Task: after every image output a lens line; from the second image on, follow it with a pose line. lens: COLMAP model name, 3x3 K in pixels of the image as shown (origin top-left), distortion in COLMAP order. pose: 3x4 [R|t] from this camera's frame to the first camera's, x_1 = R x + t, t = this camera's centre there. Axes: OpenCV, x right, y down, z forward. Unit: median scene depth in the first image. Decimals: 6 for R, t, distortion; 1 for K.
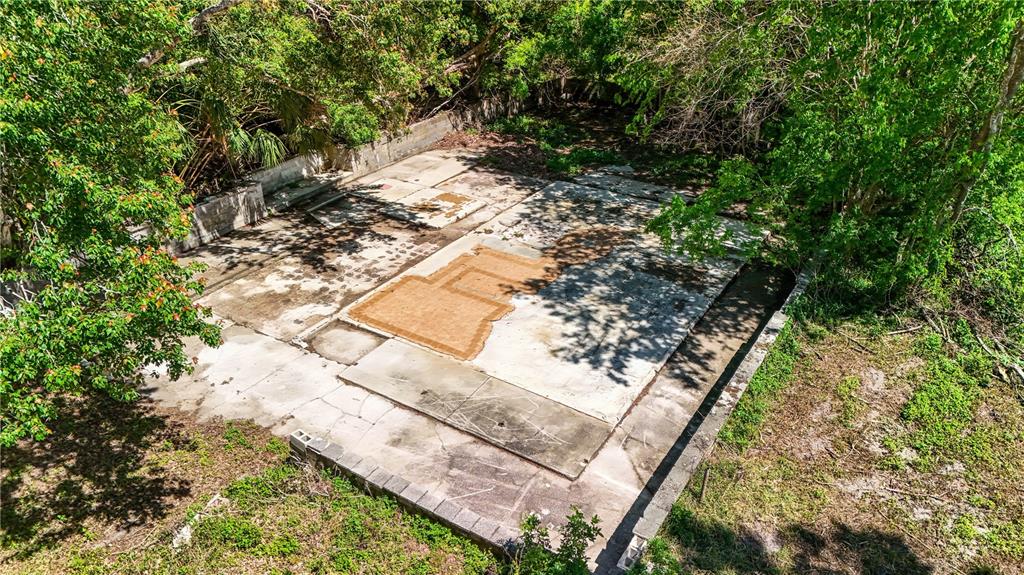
lens RADIAL K [[738.0, 0, 518.6], [0, 738.0, 280.2], [0, 0, 1]] dist [0.070207, -0.063382]
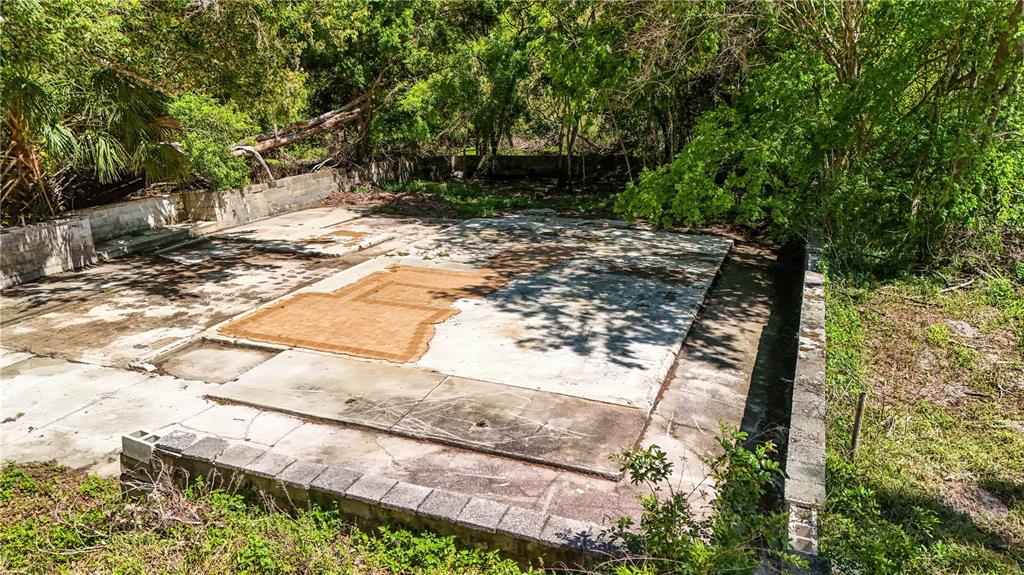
lens RADIAL K [[738.0, 0, 515.3], [0, 738.0, 283.2], [0, 0, 1]] dist [0.070207, -0.063382]
pose [[0.982132, -0.059828, 0.178432, -0.081461], [0.096344, 0.974297, -0.203624, 0.168087], [-0.161663, 0.217176, 0.962652, 0.283433]]
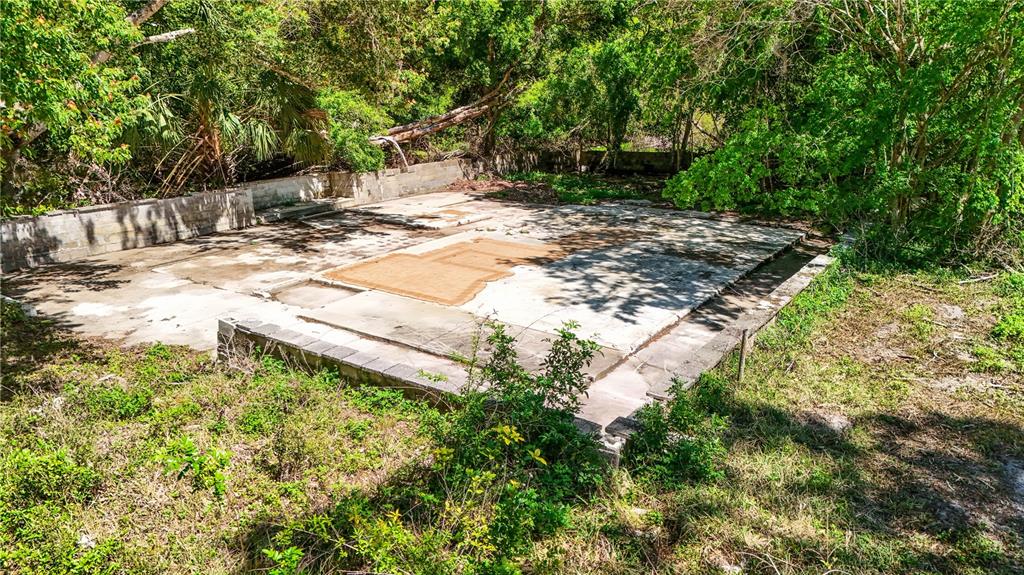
lens RADIAL K [[738.0, 0, 518.3], [0, 738.0, 283.8], [0, 0, 1]] dist [0.070207, -0.063382]
pose [[0.999394, 0.005261, -0.034404, 0.030427], [-0.012471, 0.977004, -0.212854, 0.238261], [0.032493, 0.213155, 0.976478, 0.155087]]
